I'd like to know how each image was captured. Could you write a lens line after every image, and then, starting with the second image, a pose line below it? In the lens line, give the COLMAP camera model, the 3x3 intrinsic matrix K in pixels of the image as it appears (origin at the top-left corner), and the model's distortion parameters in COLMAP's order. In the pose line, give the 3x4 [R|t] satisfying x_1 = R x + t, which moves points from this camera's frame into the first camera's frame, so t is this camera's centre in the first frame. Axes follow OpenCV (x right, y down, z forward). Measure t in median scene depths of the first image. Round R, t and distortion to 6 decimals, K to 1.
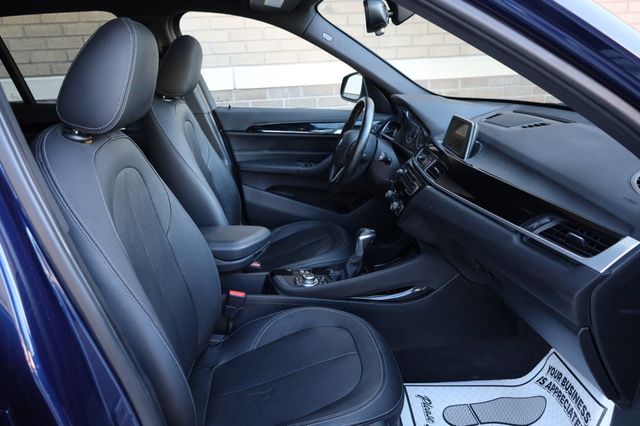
lens RADIAL K [[440.2, 0, 320.0], [0, 440.2, 213.0], [0, 0, 1]] dist [0.002466, 0.004490]
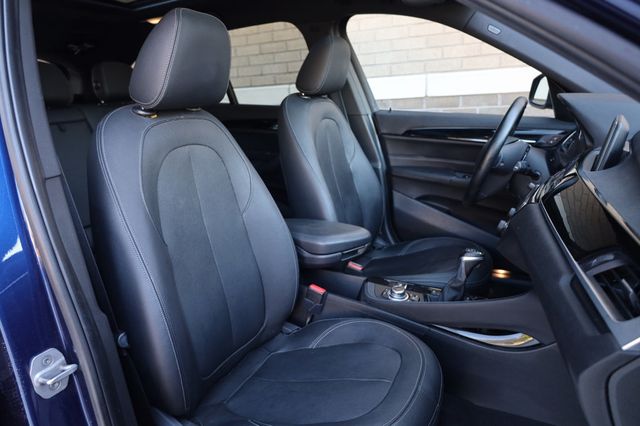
lens RADIAL K [[438.8, 0, 320.0], [0, 438.8, 213.0], [0, 0, 1]] dist [-0.005912, -0.000647]
pose [[0.846384, 0.136024, -0.514910, 0.199631], [-0.156005, 0.987746, 0.004500, 0.006585], [0.509212, 0.076520, 0.857233, 0.100726]]
